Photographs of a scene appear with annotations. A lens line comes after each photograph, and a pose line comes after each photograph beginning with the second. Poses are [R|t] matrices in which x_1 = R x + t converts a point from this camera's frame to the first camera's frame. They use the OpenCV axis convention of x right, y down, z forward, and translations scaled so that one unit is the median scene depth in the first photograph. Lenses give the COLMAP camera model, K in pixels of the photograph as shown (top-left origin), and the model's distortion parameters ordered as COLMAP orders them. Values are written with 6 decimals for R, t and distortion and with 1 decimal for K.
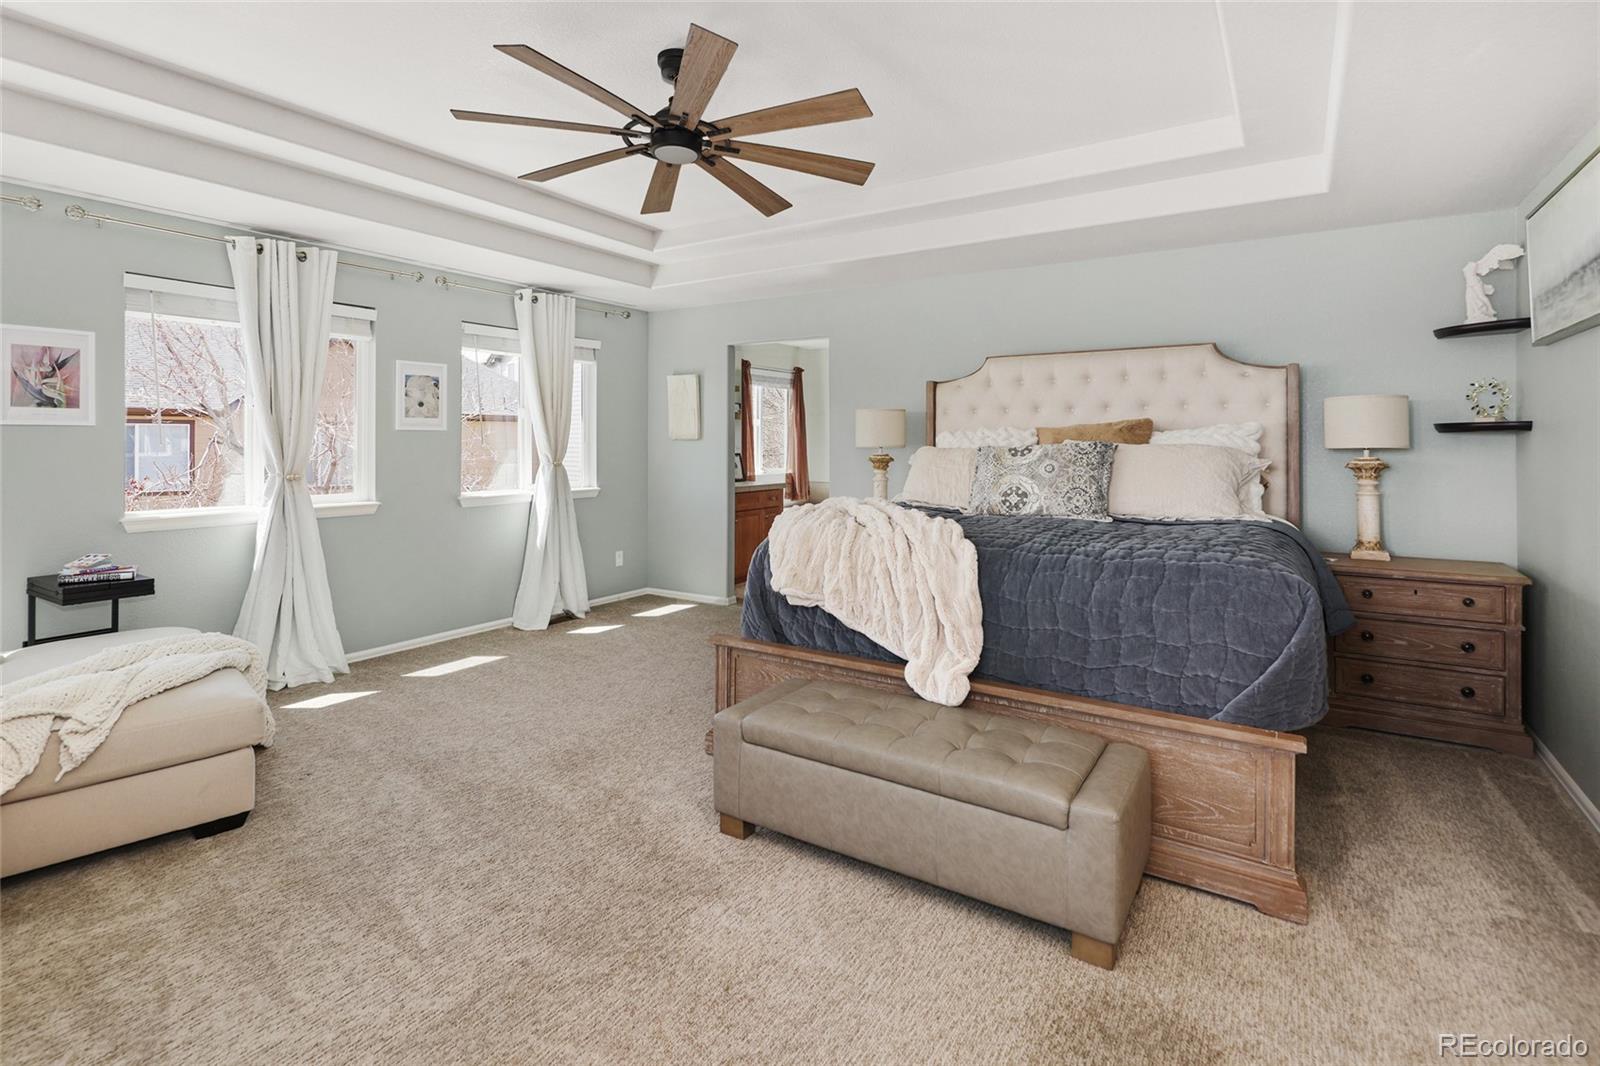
lens RADIAL K [[768.1, 0, 796.1], [0, 768.1, 436.1], [0, 0, 1]] dist [-0.001483, -0.001045]
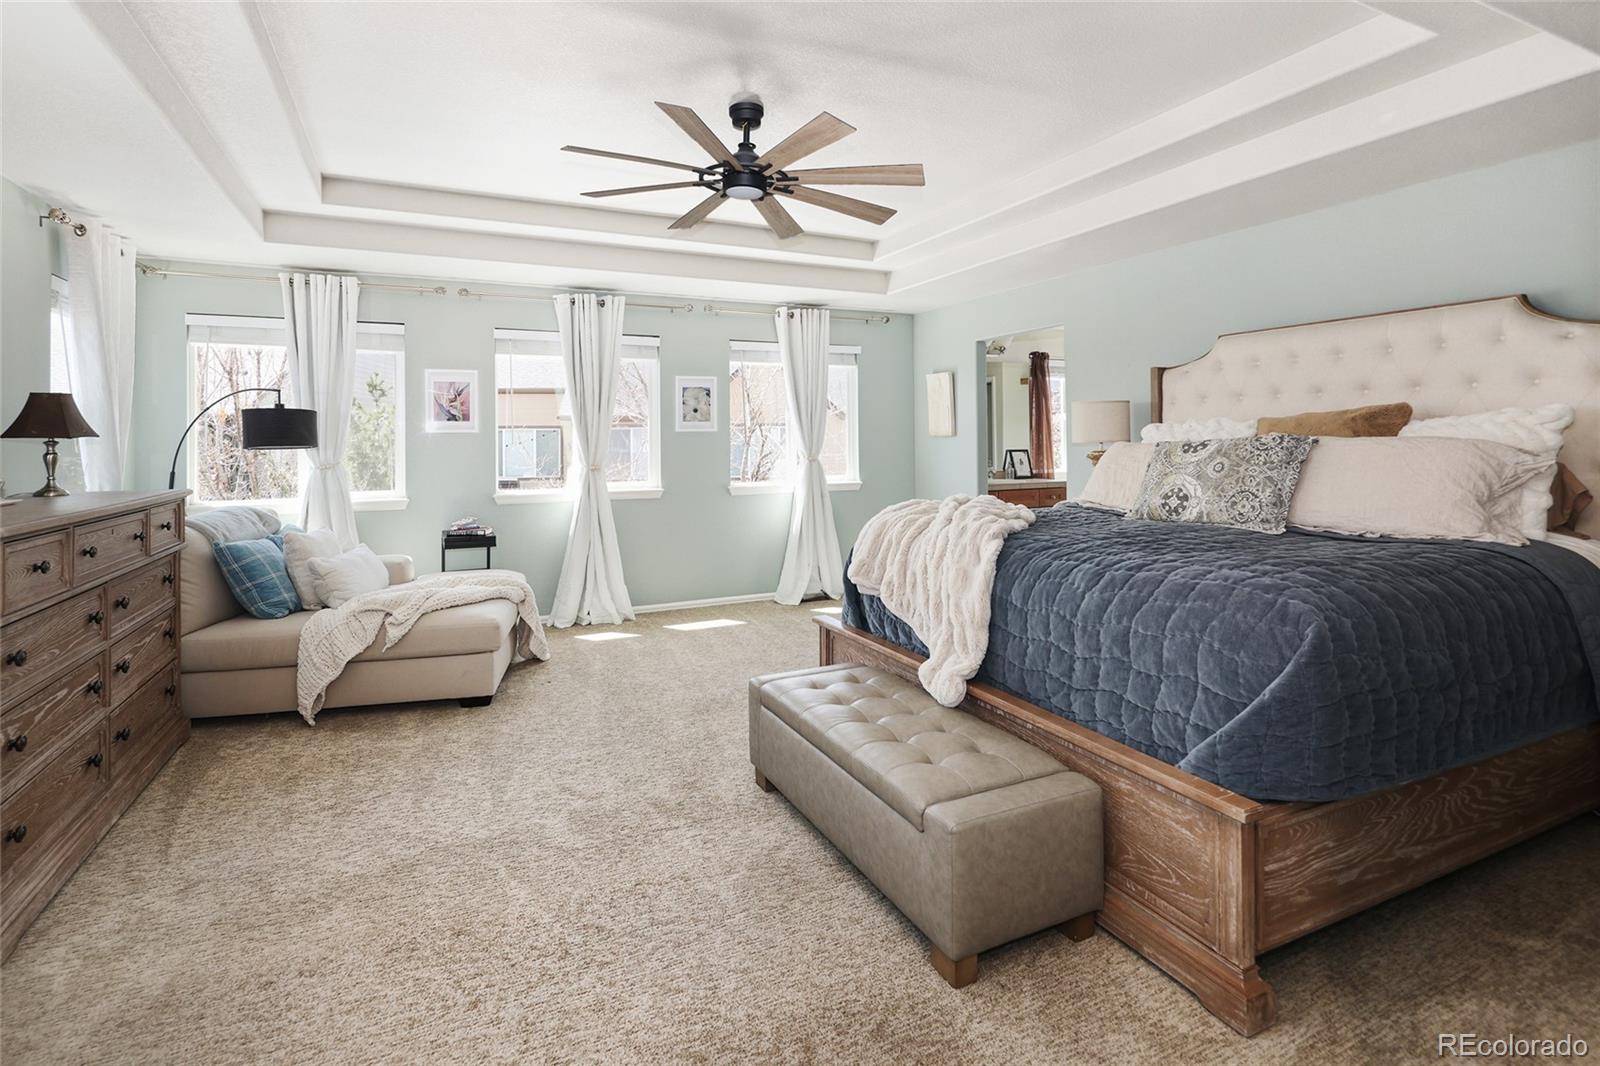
lens RADIAL K [[776.5, 0, 798.4], [0, 776.5, 424.8], [0, 0, 1]] dist [-0.002033, -0.001019]
pose [[0.850223, -0.019024, -0.526079, 0.401290], [0.014242, 0.999812, -0.013136, 0.000236], [0.526230, 0.003676, 0.850334, 0.035368]]
